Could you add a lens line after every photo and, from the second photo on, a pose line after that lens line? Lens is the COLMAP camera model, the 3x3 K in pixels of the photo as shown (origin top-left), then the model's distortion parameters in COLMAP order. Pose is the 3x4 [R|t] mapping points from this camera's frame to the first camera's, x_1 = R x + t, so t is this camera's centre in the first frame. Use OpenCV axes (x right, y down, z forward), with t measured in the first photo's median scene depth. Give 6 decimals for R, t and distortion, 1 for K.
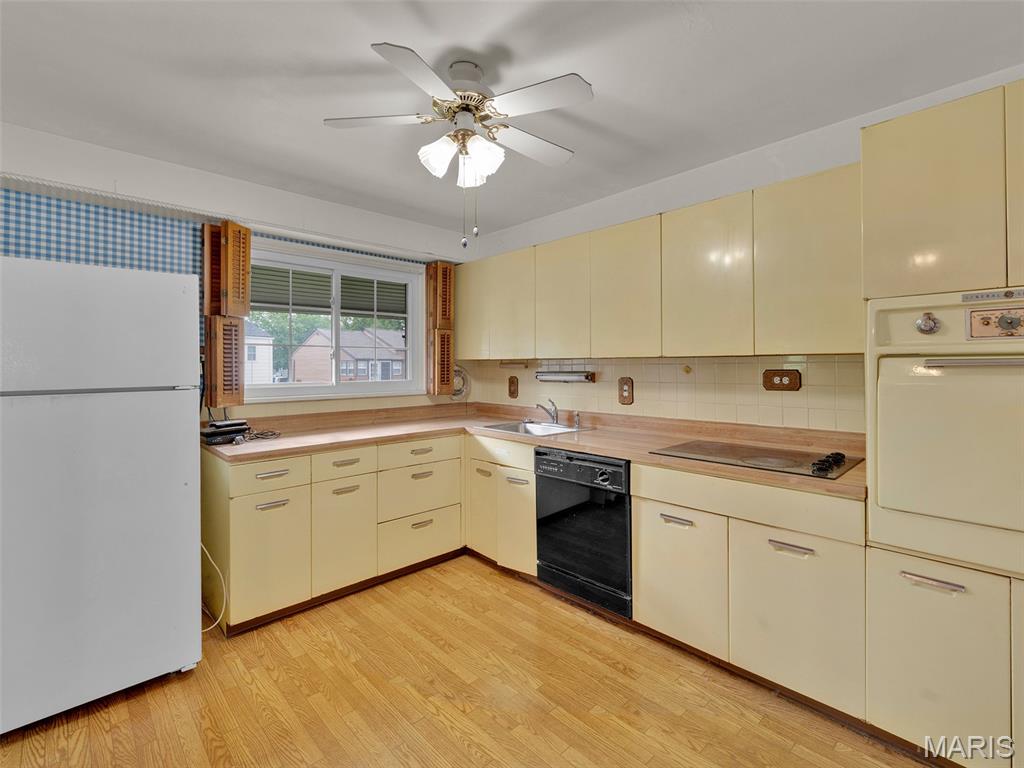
lens RADIAL K [[474.1, 0, 504.7], [0, 474.1, 365.1], [0, 0, 1]] dist [0.000466, -0.000621]
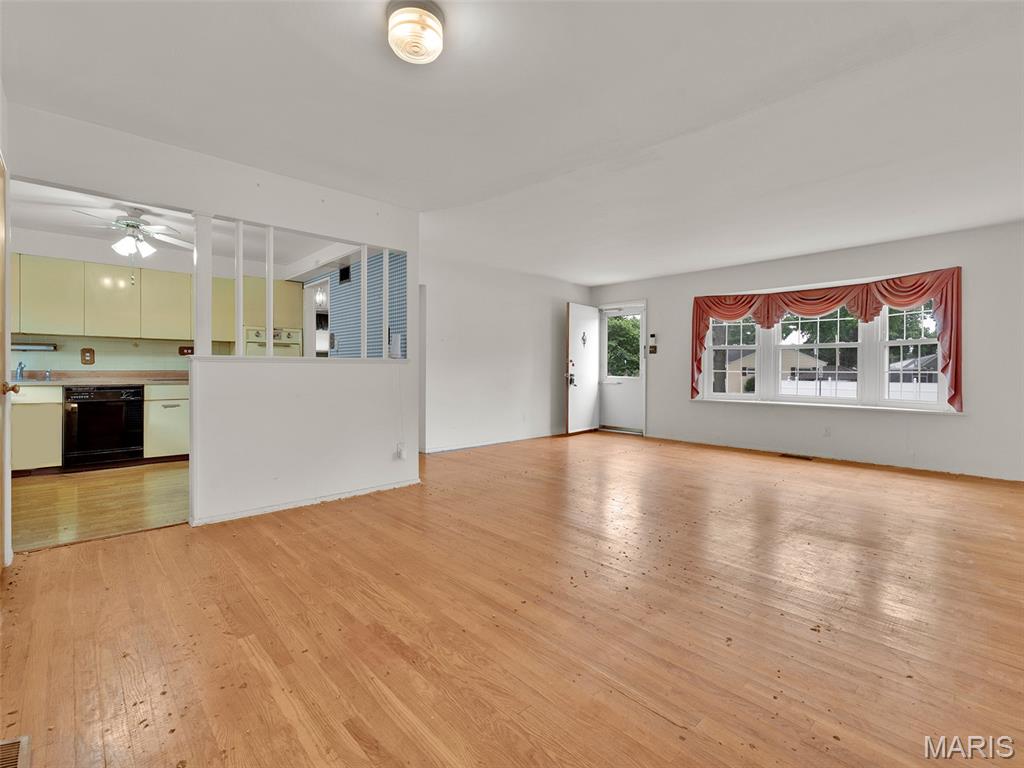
lens RADIAL K [[474.1, 0, 504.7], [0, 474.1, 365.1], [0, 0, 1]] dist [0.000466, -0.000621]
pose [[0.006418, 0.012926, 0.999896, -1.592068], [-0.010294, 0.999864, -0.012859, 0.102452], [-0.999926, -0.010210, 0.006550, -0.560343]]
